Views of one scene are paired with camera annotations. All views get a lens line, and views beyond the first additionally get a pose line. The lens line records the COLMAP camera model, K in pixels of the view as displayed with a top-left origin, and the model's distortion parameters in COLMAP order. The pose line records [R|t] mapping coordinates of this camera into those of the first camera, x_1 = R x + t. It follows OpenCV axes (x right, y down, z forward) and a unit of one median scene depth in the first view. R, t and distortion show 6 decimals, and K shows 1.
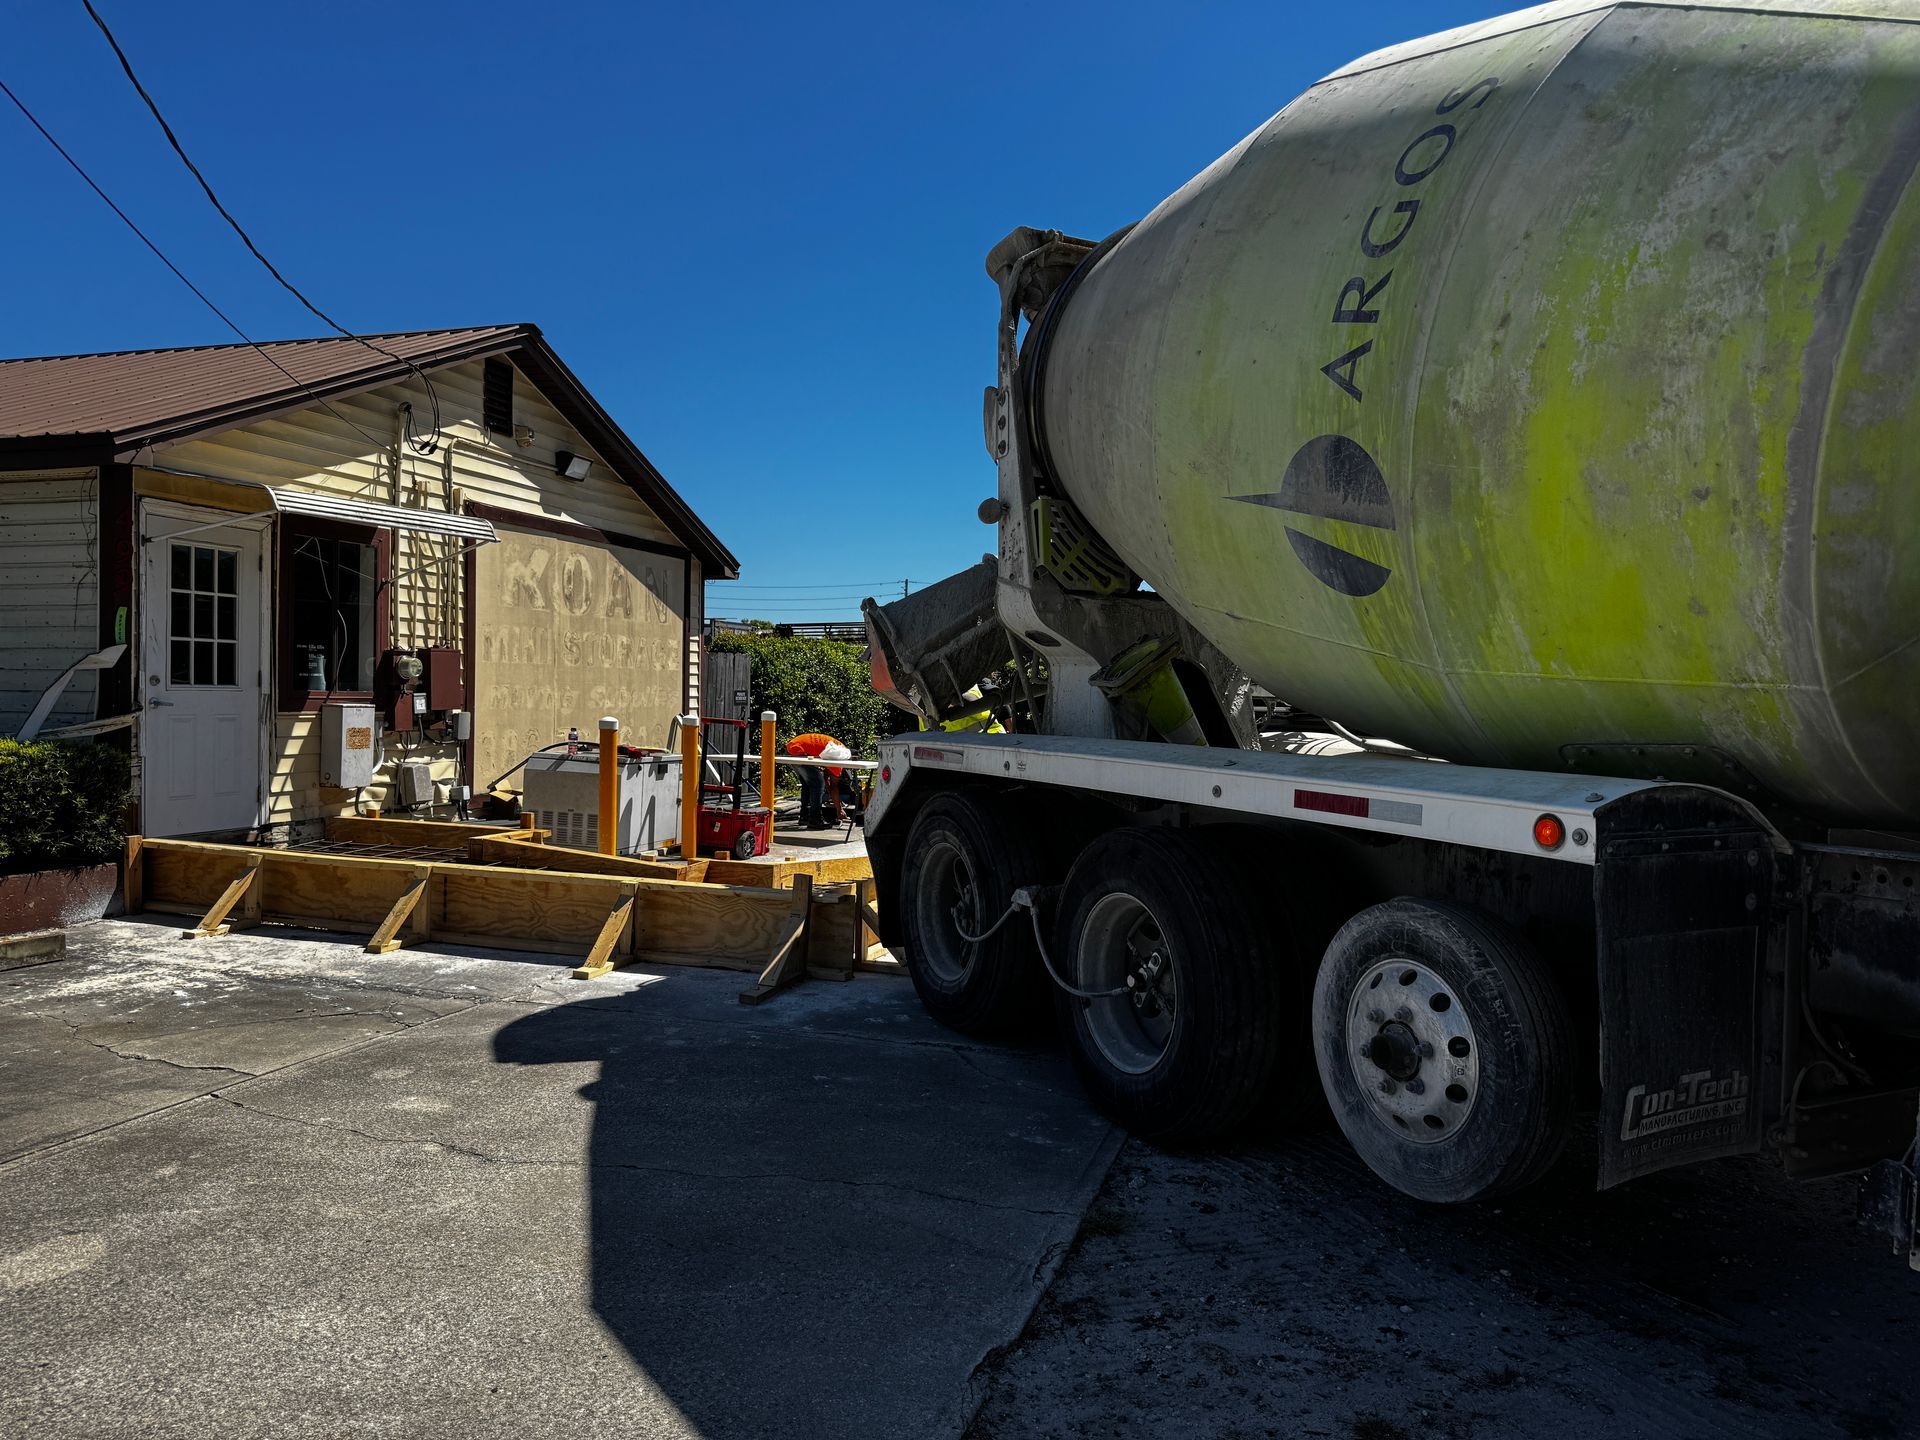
lens RADIAL K [[1324.7, 0, 967.5], [0, 1324.7, 734.2], [0, 0, 1]] dist [0.054018, -0.044756]
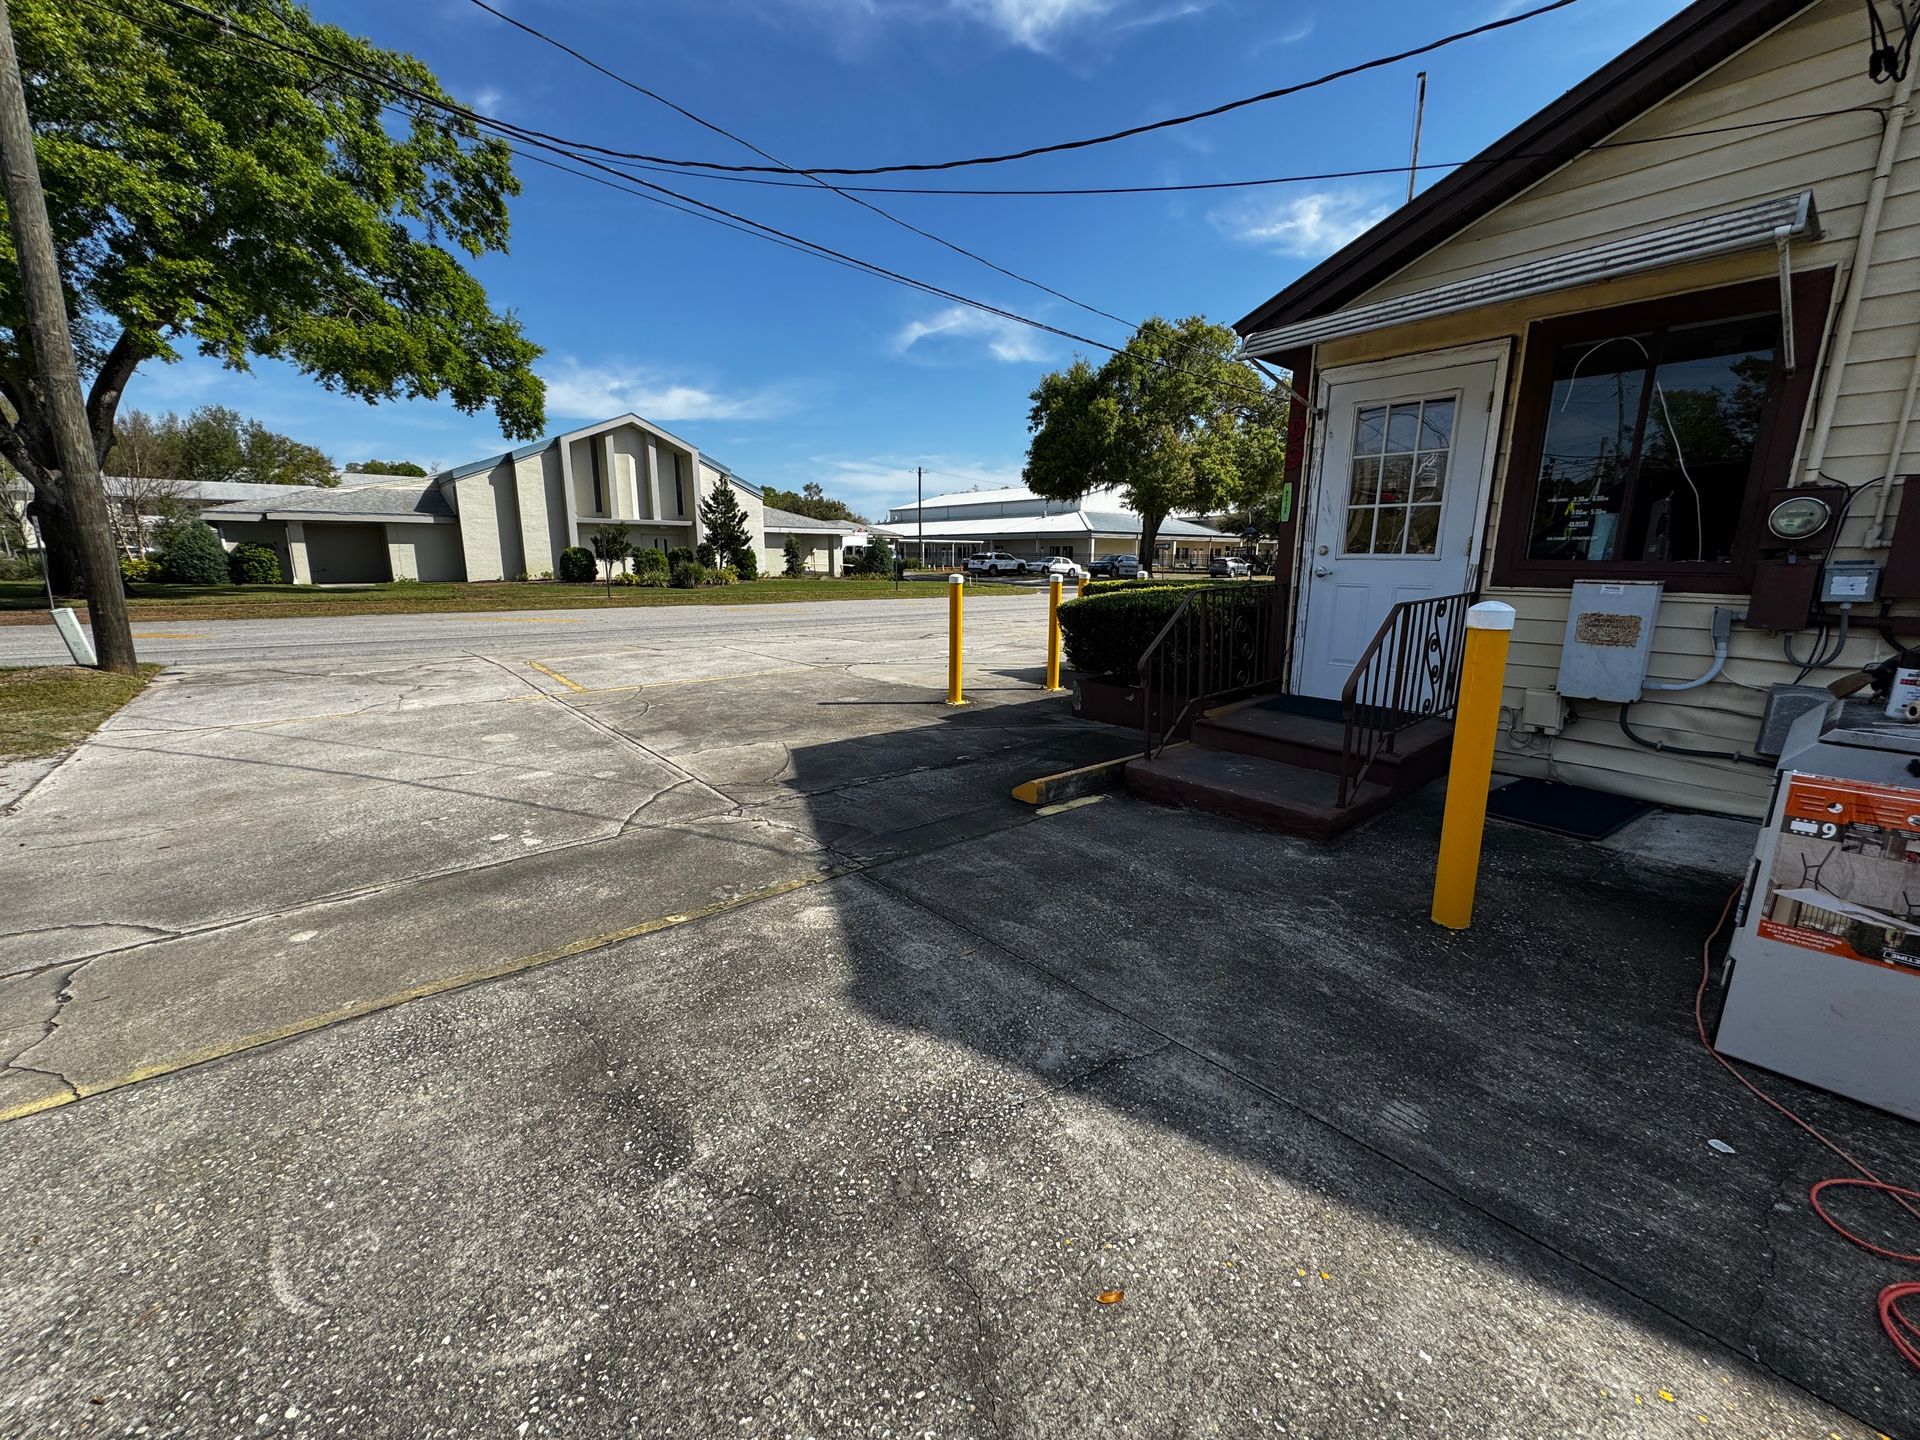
lens RADIAL K [[777.4, 0, 962.5], [0, 777.4, 730.9], [0, 0, 1]] dist [-0.002521, 0.000090]
pose [[-0.545291, 0.151142, -0.824508, 0.053135], [-0.047241, 0.976506, 0.210248, -0.012309], [0.836914, 0.153597, -0.525340, 0.805714]]
